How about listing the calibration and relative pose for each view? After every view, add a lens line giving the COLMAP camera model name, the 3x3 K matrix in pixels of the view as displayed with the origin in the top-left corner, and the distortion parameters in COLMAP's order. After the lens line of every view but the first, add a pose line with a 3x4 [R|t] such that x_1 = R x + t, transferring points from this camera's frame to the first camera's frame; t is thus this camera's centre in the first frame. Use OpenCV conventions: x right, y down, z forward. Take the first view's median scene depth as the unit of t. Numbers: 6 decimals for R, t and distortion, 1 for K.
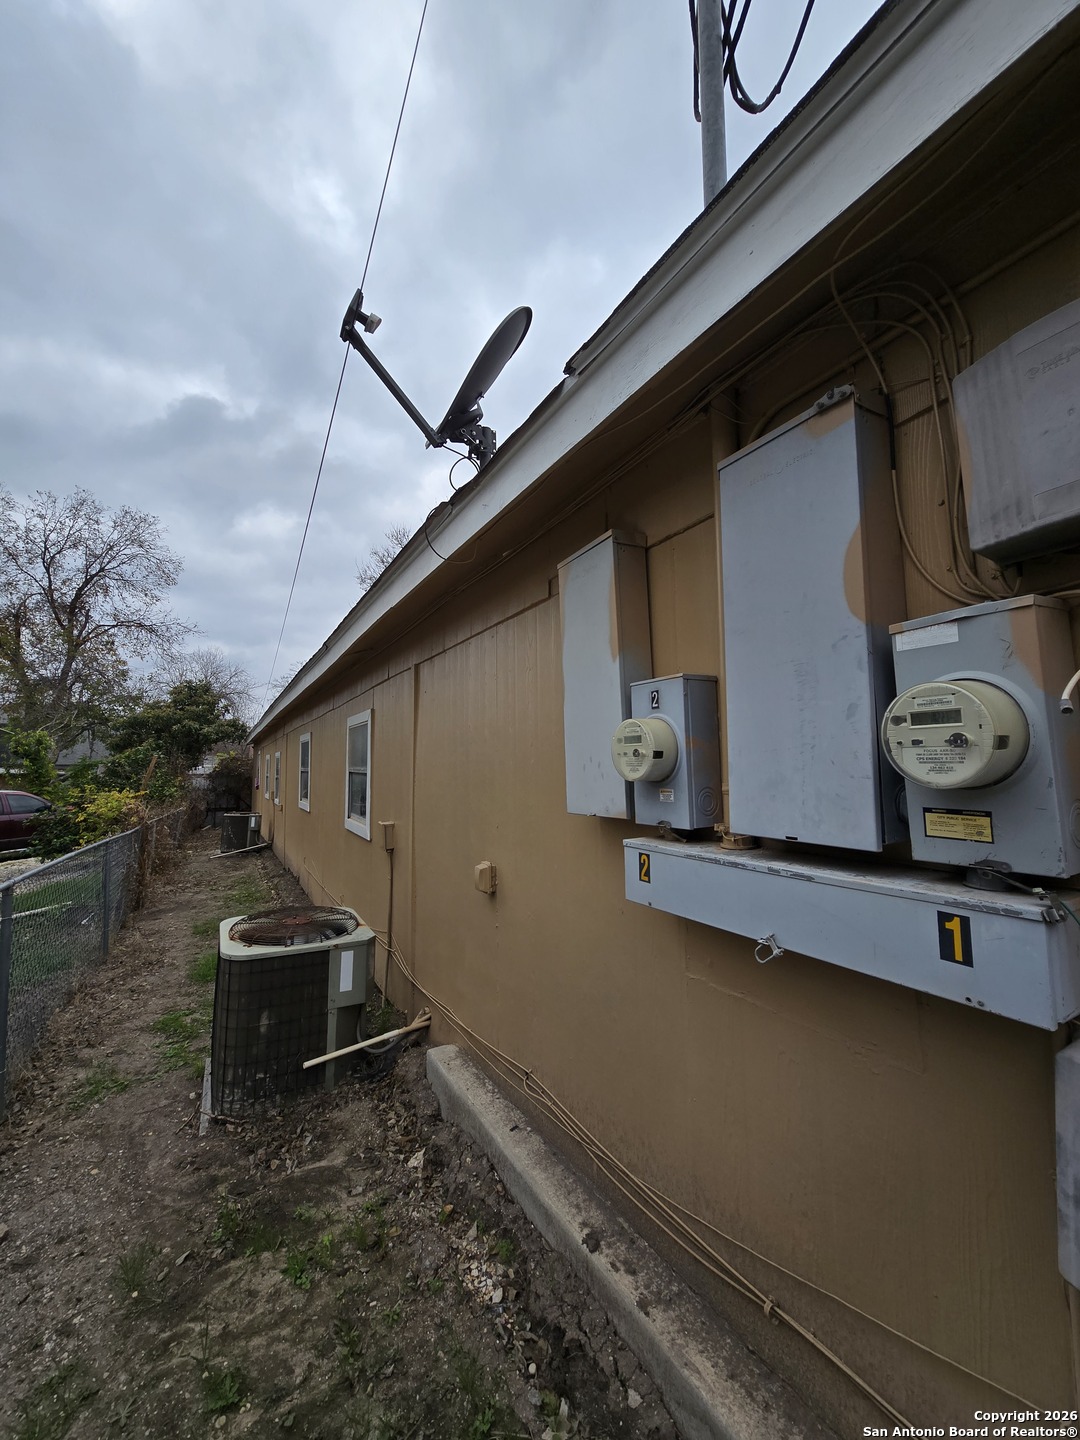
lens RADIAL K [[590.4, 0, 539.7], [0, 590.4, 710.2], [0, 0, 1]] dist [-0.015053, -0.000388]
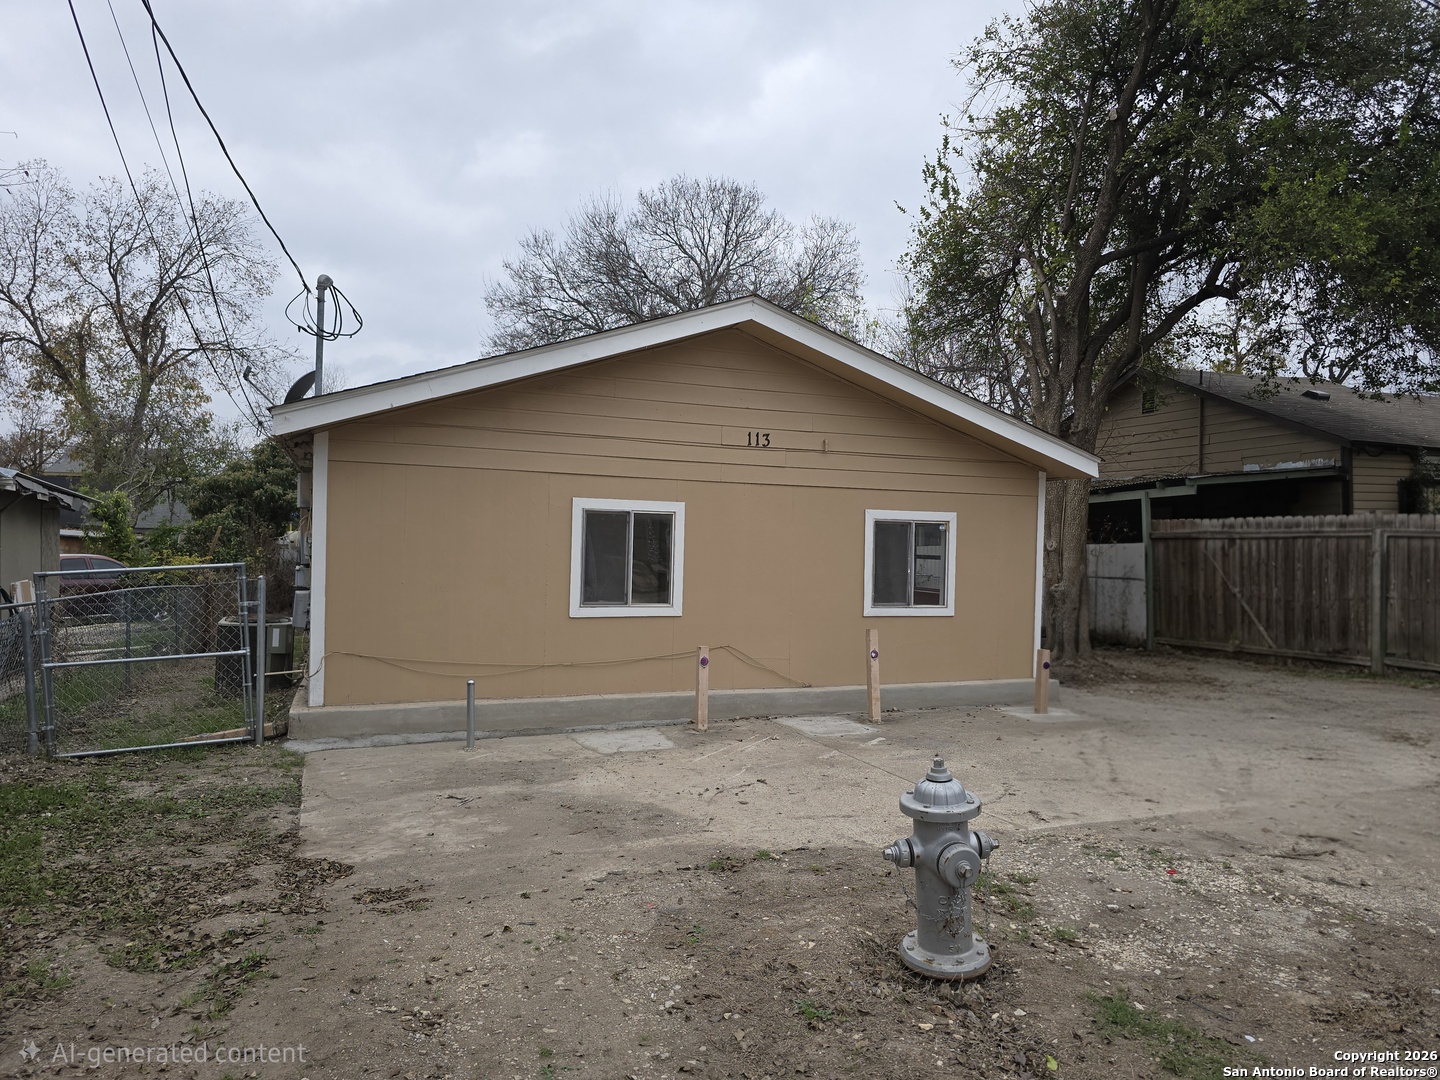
lens RADIAL K [[957.3, 0, 721.7], [0, 957.3, 542.7], [0, 0, 1]] dist [-0.004221, -0.002976]
pose [[0.990603, 0.037584, -0.131501, 0.147221], [-0.026089, 0.995772, 0.088075, -0.021542], [0.134256, -0.083816, 0.987396, -0.187950]]
